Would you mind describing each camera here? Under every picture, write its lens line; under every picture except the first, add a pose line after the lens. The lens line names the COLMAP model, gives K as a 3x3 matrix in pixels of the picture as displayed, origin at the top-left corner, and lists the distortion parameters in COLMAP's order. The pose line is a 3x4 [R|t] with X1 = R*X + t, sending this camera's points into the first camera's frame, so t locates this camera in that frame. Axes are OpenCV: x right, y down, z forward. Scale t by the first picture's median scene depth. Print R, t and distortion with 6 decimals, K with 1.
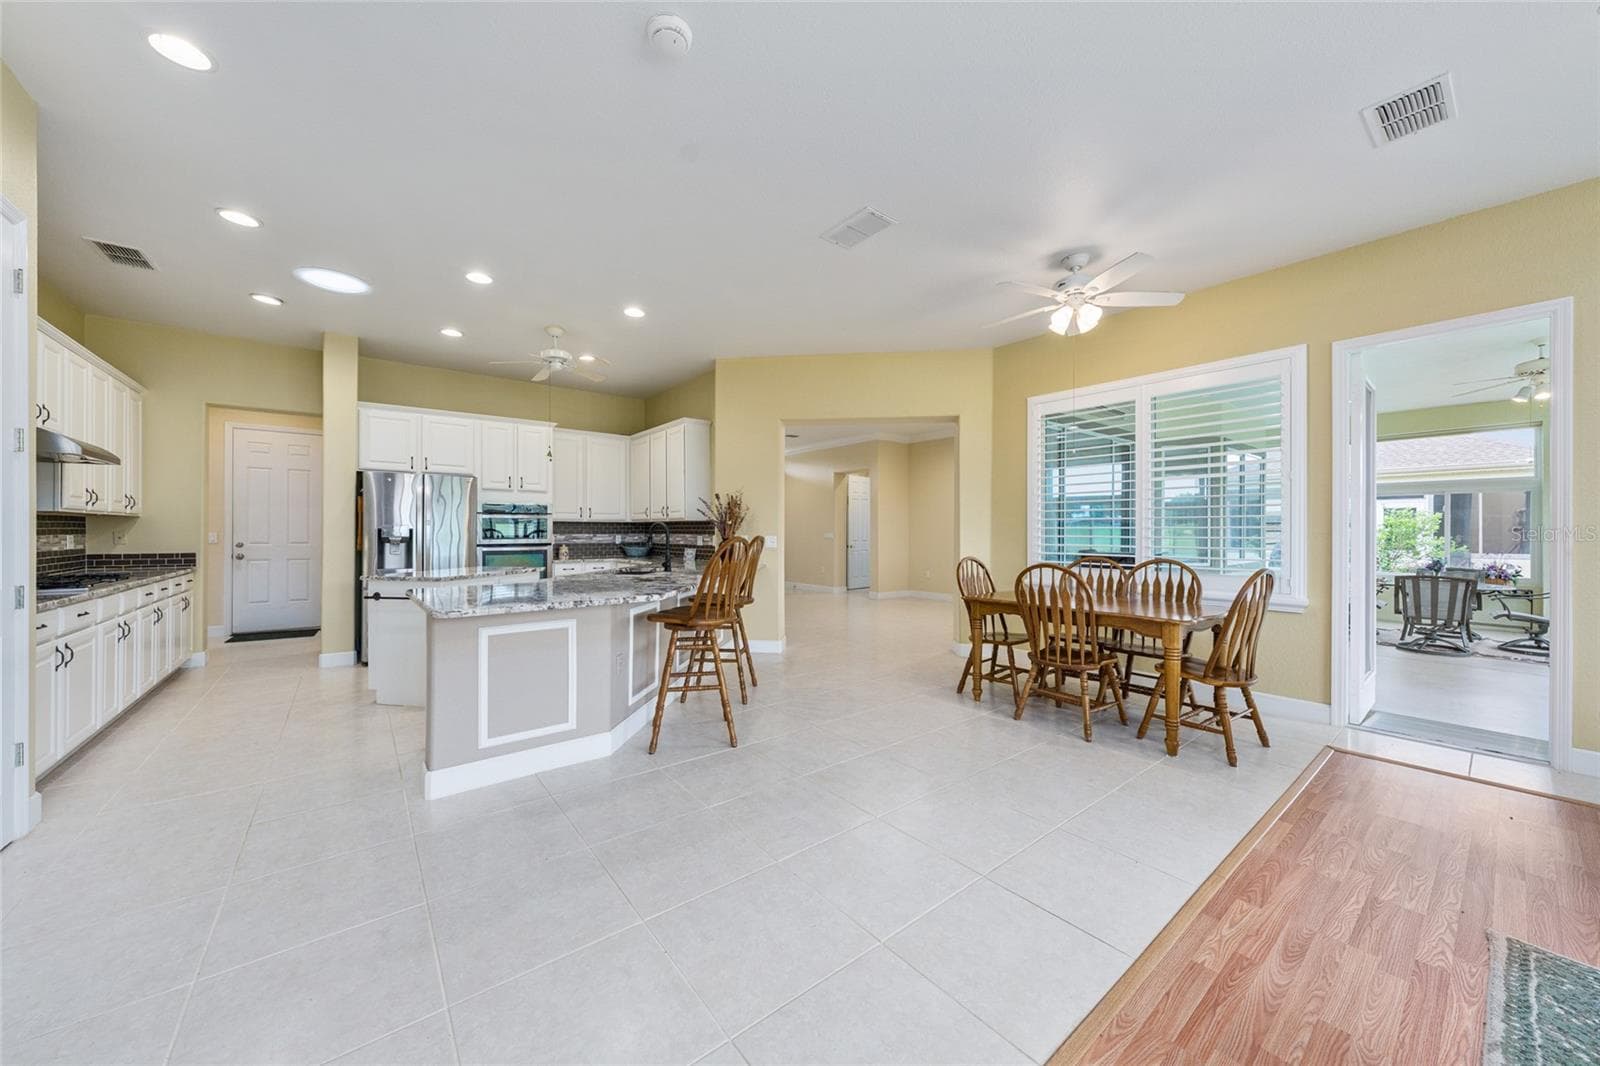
lens RADIAL K [[564.4, 0, 799.5], [0, 564.4, 530.5], [0, 0, 1]] dist [-0.001551, -0.000445]
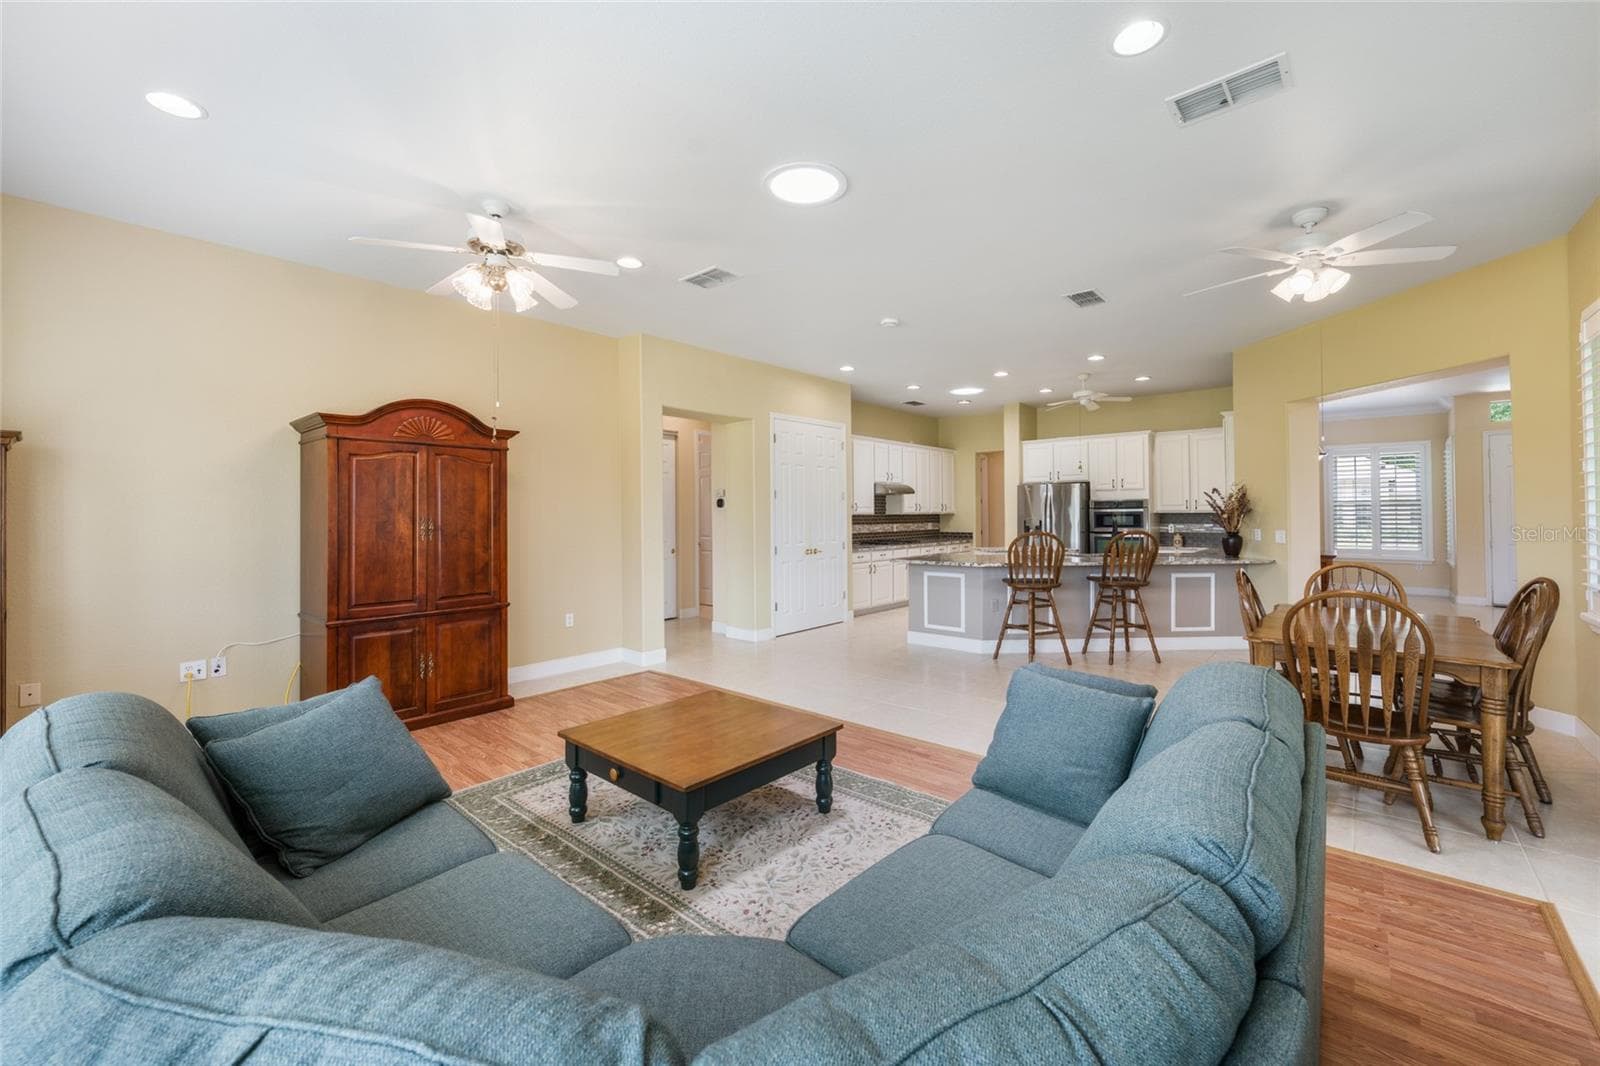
lens RADIAL K [[641.0, 0, 806.8], [0, 641.0, 516.2], [0, 0, 1]] dist [0.000658, 0.000087]
pose [[0.177808, 0.001274, -0.984064, 1.001005], [0.010078, 0.999944, 0.003116, -0.029582], [0.984014, -0.010471, 0.177785, 0.069231]]
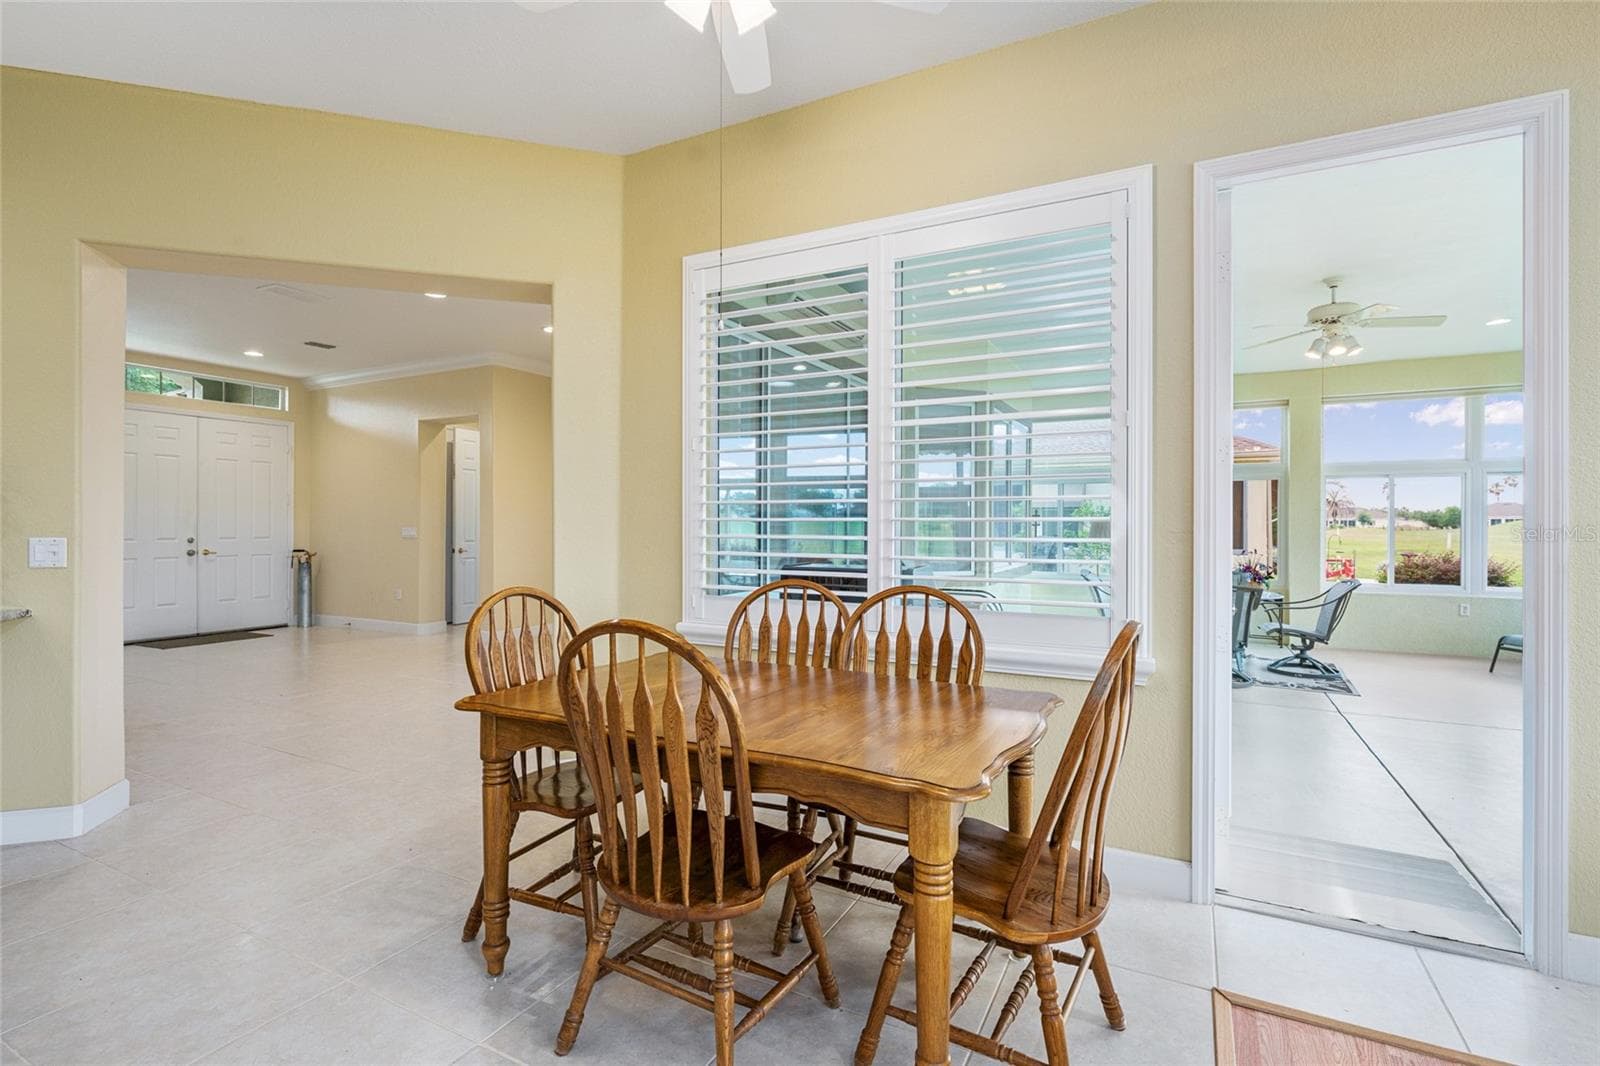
lens RADIAL K [[733.5, 0, 804.0], [0, 733.5, 523.3], [0, 0, 1]] dist [0.000220, -0.000213]
pose [[0.914200, 0.001990, 0.405258, 0.260308], [-0.002000, 0.999998, -0.000397, -0.000796], [-0.405258, -0.000447, 0.914202, 0.397889]]
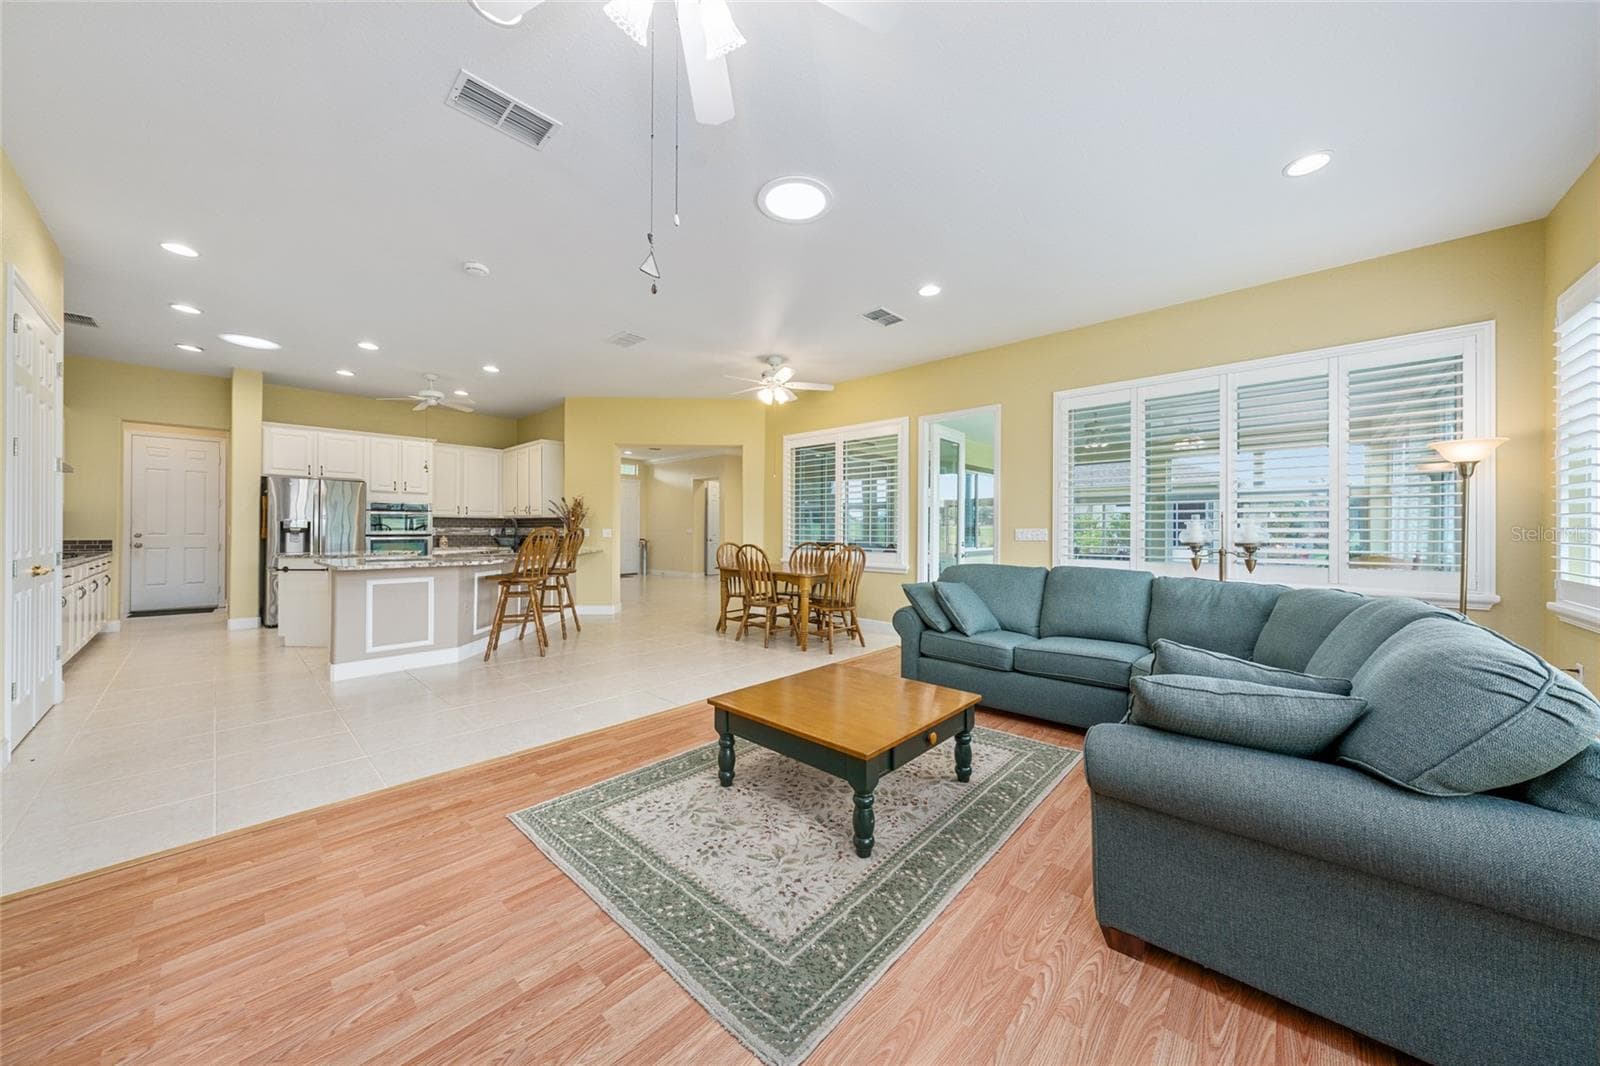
lens RADIAL K [[543.8, 0, 805.0], [0, 543.8, 529.3], [0, 0, 1]] dist [-0.000725, 0.000117]
pose [[0.987278, 0.004329, 0.158943, 0.254396], [-0.004486, 0.999990, 0.000632, 0.009048], [-0.158939, -0.001337, 0.987288, -0.443349]]
